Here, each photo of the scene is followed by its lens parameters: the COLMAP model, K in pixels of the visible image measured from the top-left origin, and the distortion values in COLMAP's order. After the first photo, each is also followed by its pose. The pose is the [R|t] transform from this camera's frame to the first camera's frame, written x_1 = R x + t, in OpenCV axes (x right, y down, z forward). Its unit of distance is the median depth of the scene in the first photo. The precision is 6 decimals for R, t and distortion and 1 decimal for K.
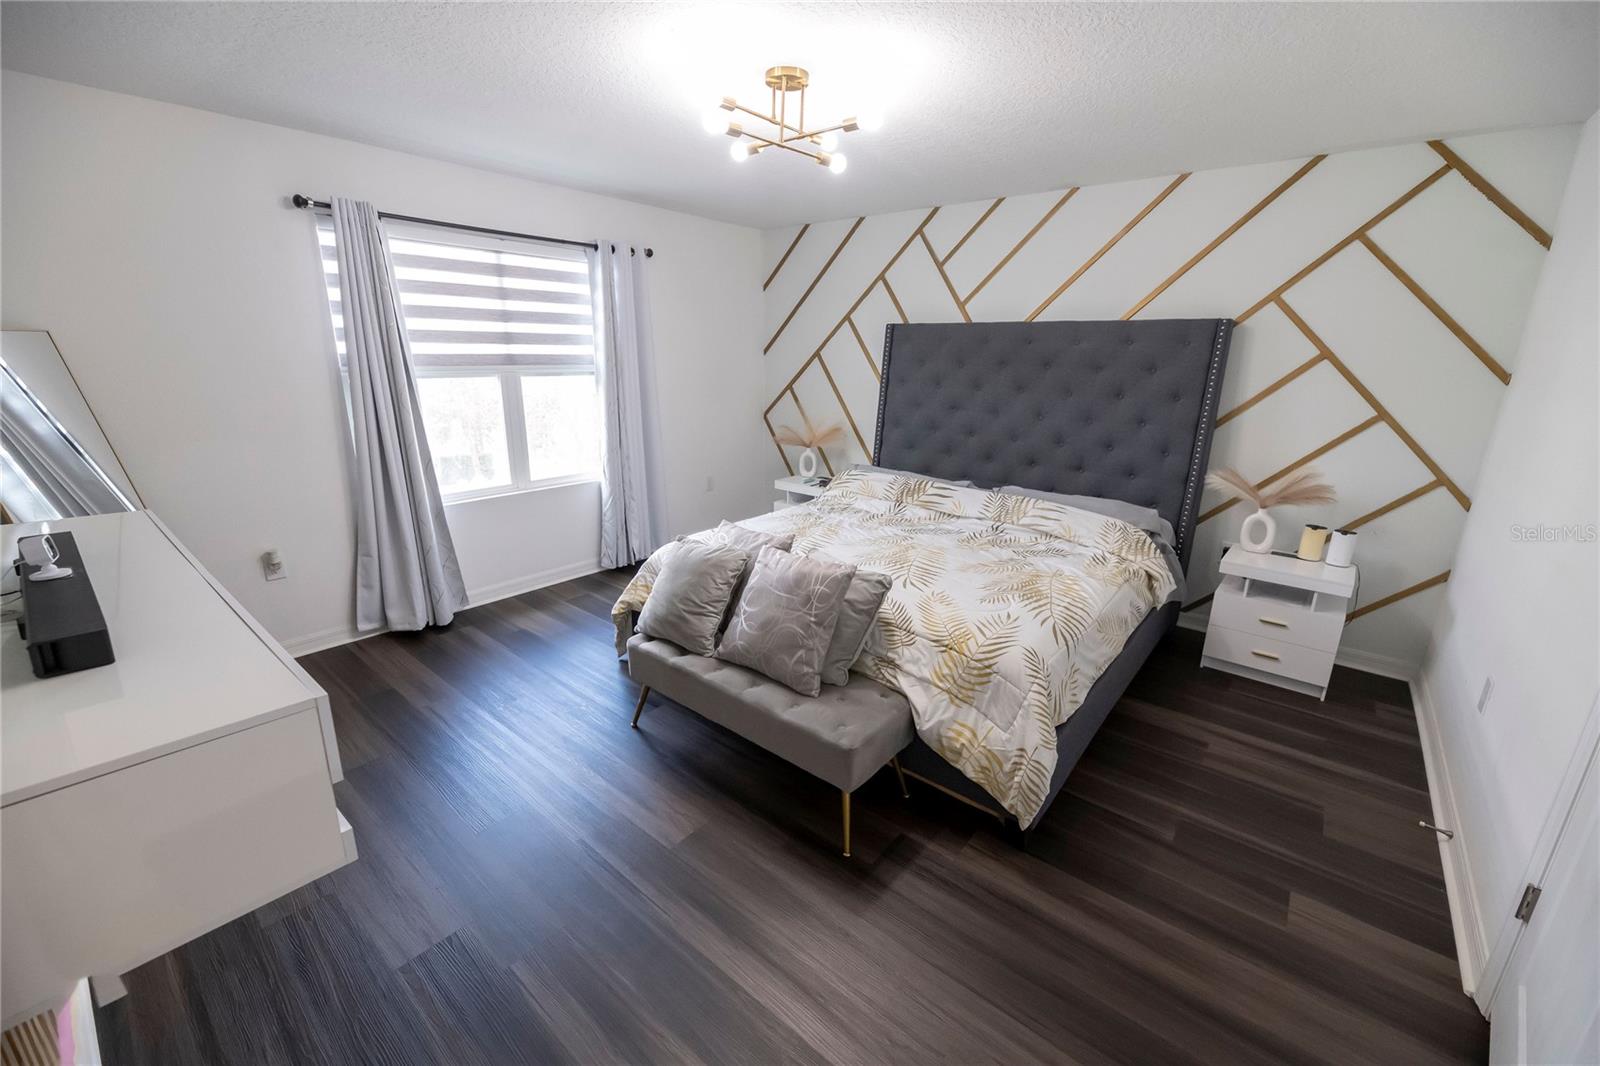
lens RADIAL K [[645.1, 0, 793.5], [0, 645.1, 531.3], [0, 0, 1]] dist [-0.000963, -0.000464]
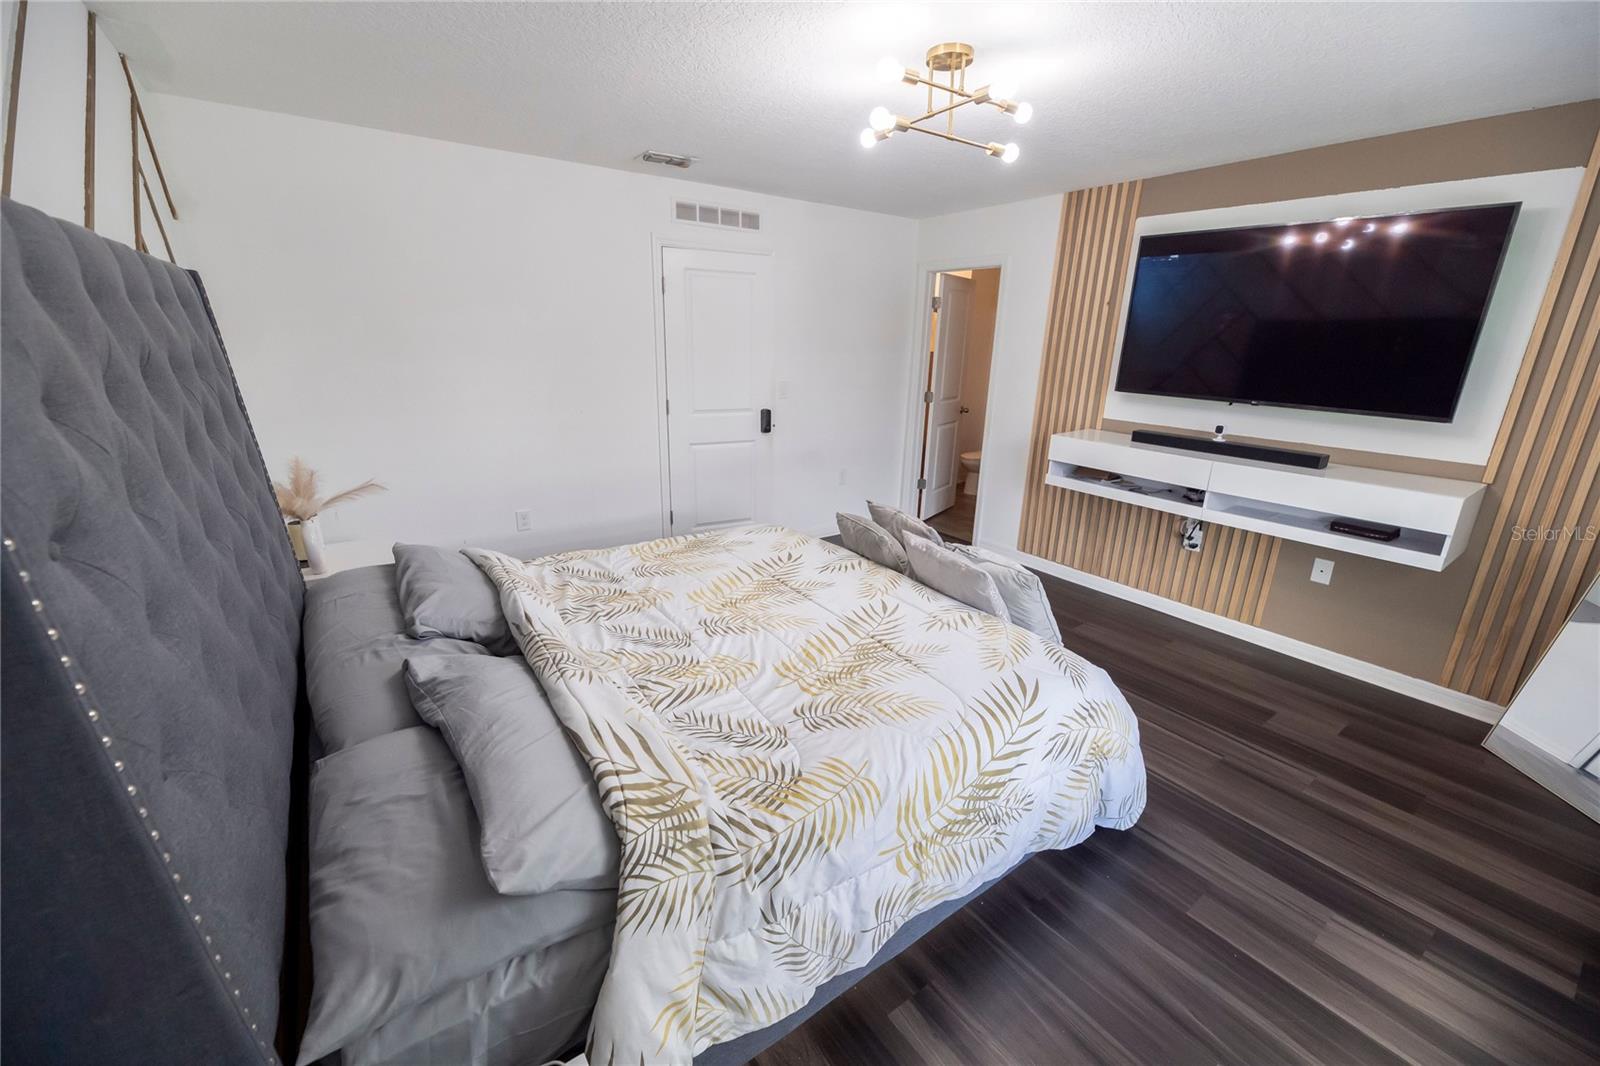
lens RADIAL K [[656.5, 0, 800.0], [0, 656.5, 533.0], [0, 0, 1]] dist [0.009139, -0.000169]
pose [[-0.966493, -0.105405, 0.234055, -0.067495], [0.036504, 0.846100, 0.531773, -0.438013], [-0.254086, 0.522499, -0.813902, 1.521858]]
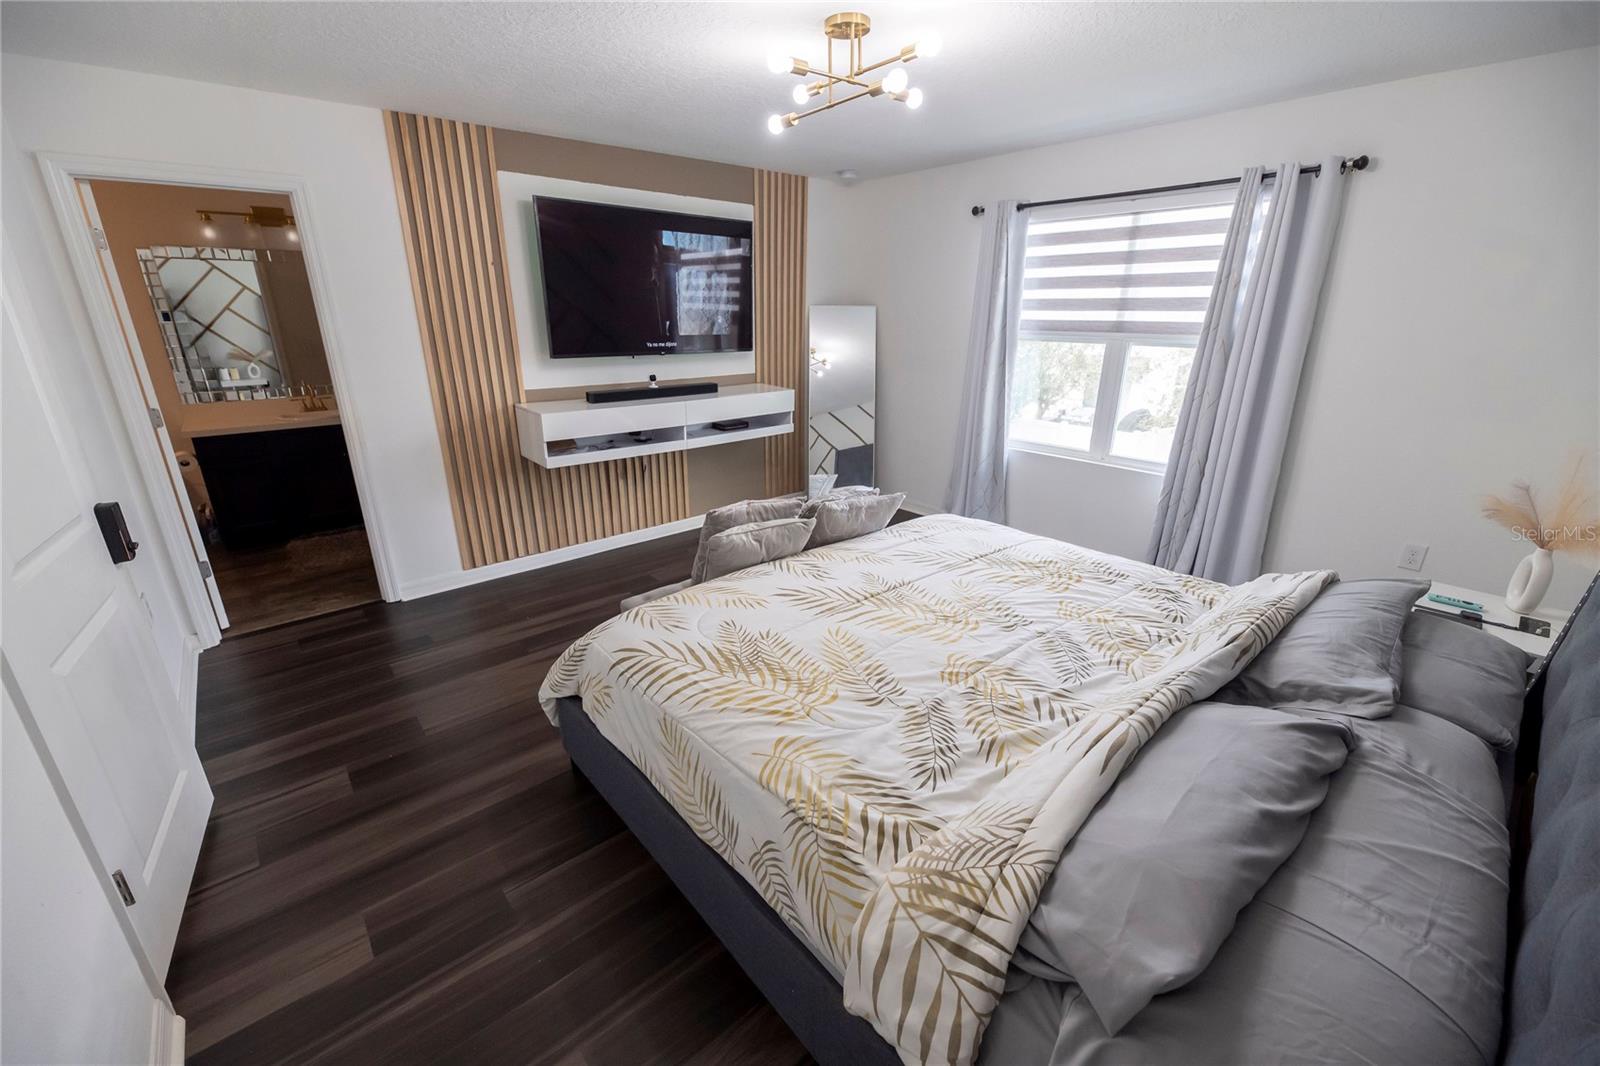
lens RADIAL K [[637.0, 0, 800.0], [0, 637.0, 533.0], [0, 0, 1]] dist [-0.000250, -0.000003]
pose [[-0.156721, 0.318552, -0.934860, 0.771360], [-0.270223, 0.896608, 0.350819, -0.236337], [0.949957, 0.307602, -0.054437, 0.840104]]
